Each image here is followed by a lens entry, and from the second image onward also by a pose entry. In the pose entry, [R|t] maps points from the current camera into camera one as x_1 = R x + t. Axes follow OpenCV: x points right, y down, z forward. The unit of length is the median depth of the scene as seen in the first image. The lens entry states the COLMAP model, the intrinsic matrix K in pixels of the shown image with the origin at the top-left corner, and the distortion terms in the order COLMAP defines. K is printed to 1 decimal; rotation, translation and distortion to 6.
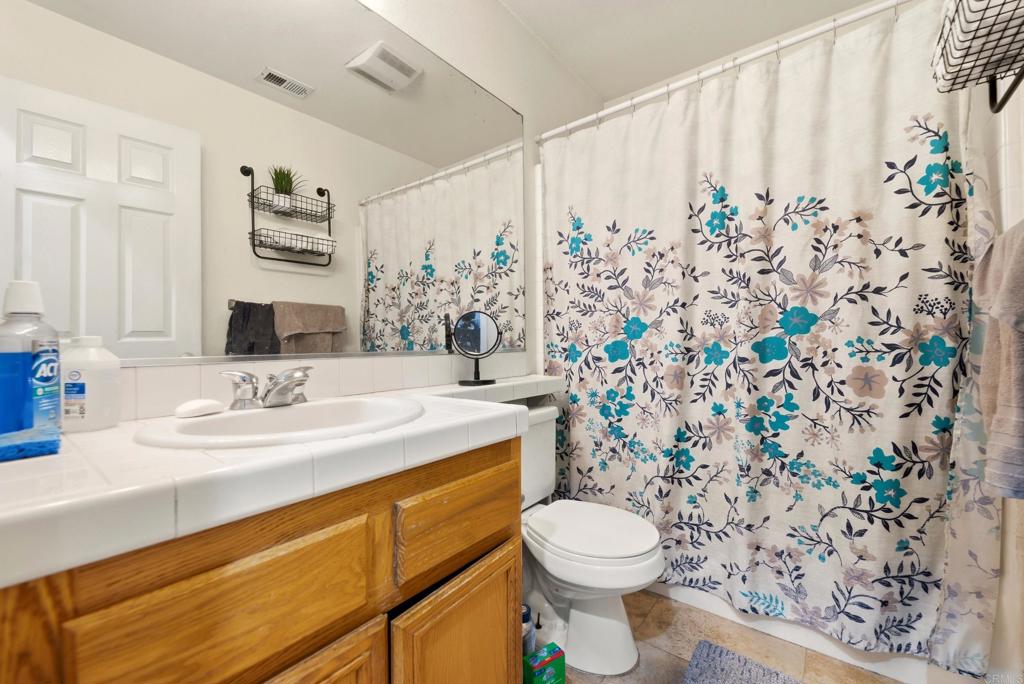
lens RADIAL K [[418.8, 0, 504.0], [0, 418.8, 340.4], [0, 0, 1]] dist [0.007607, -0.005893]
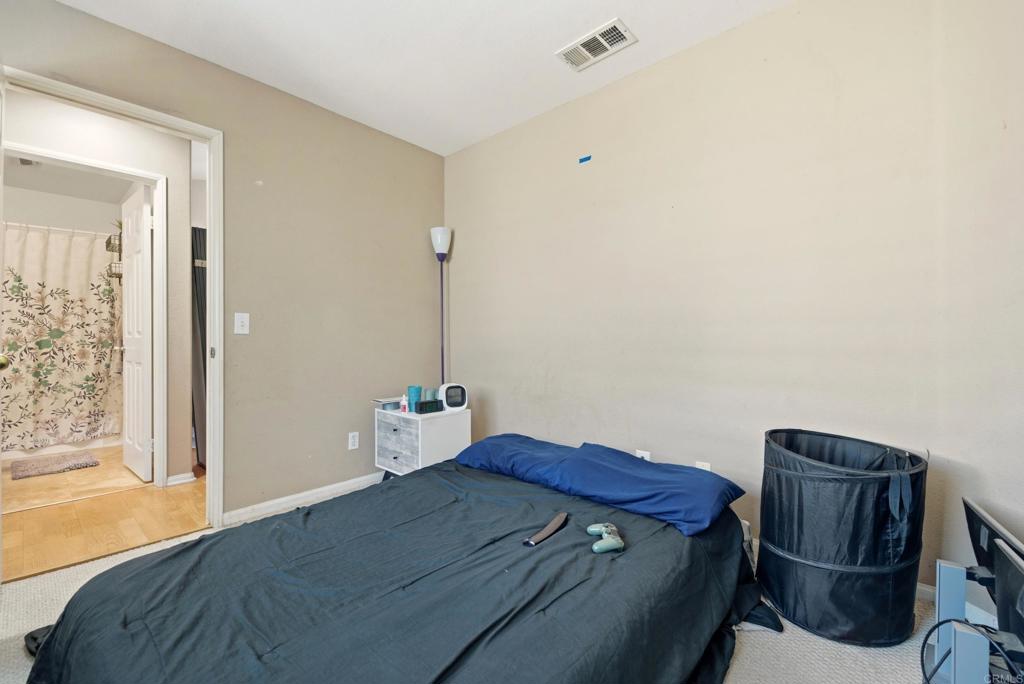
lens RADIAL K [[418.8, 0, 510.0], [0, 418.8, 338.3], [0, 0, 1]] dist [0.007607, -0.005893]
pose [[0.057330, 0.002110, 0.998353, -1.864385], [-0.008364, 0.999964, -0.001633, -0.037076], [-0.998320, -0.008256, 0.057345, -2.111688]]
